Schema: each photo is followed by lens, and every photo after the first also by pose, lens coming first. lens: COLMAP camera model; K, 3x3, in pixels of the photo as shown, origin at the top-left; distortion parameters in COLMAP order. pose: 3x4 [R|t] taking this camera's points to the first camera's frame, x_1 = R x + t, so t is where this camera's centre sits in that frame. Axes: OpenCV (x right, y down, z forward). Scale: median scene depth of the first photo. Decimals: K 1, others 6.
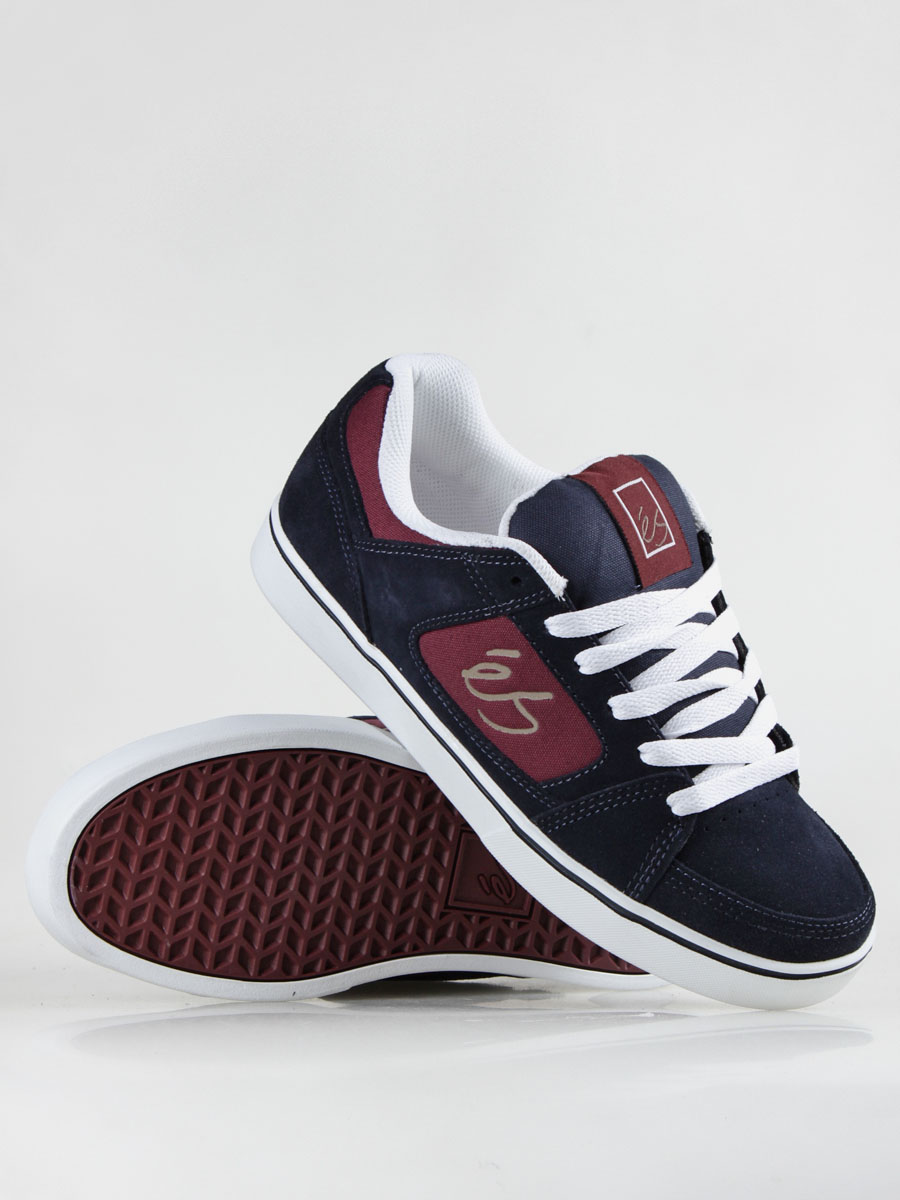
lens RADIAL K [[1839.2, 0, 450.0], [0, 1839.2, 600.0], [0, 0, 1]] dist [0.210826, -0.000682]
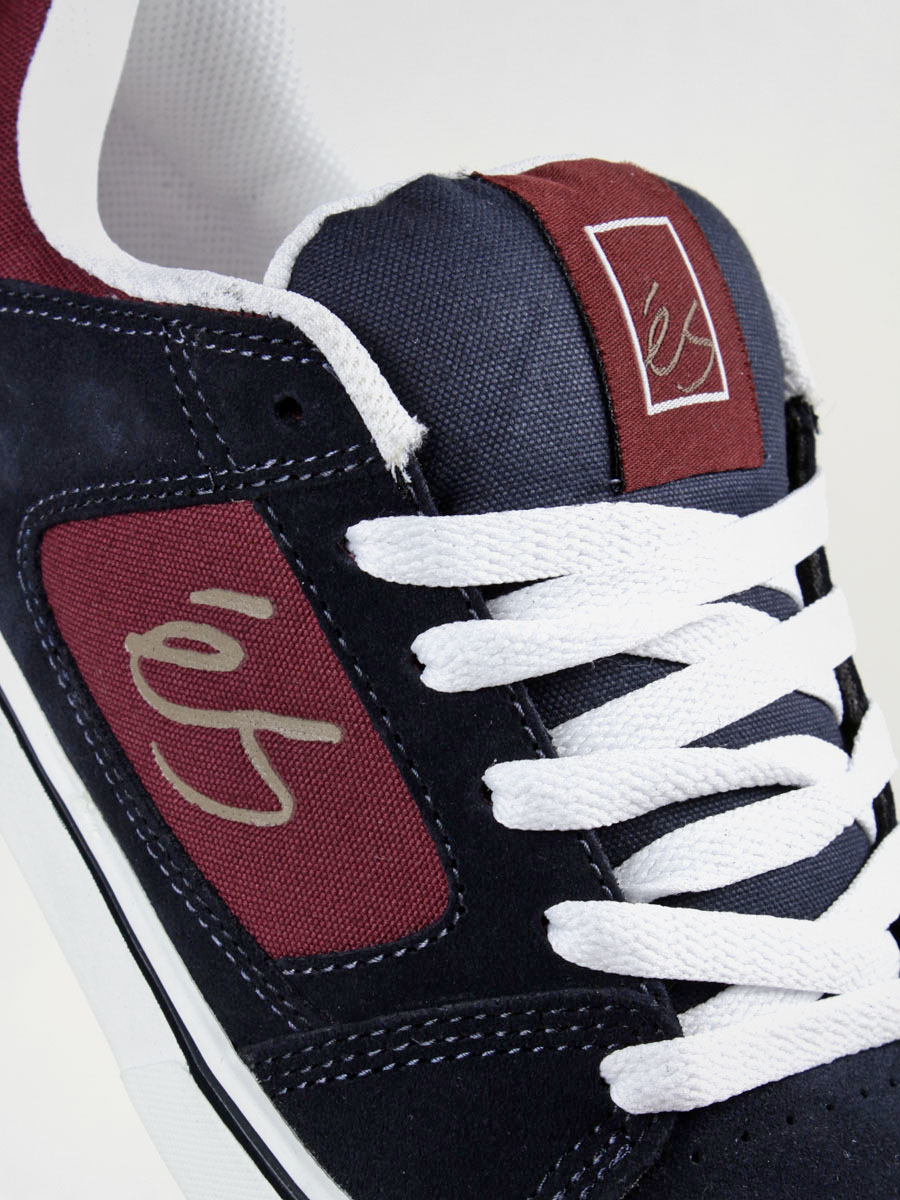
lens RADIAL K [[1863.3, 0, 451.9], [0, 1863.3, 565.9], [0, 0, 1]] dist [0.024735, 0.007012]
pose [[0.987322, 0.156499, -0.026533, 0.081928], [-0.157835, 0.985674, -0.059449, 0.037096], [0.016849, 0.062883, 0.997879, 0.619961]]
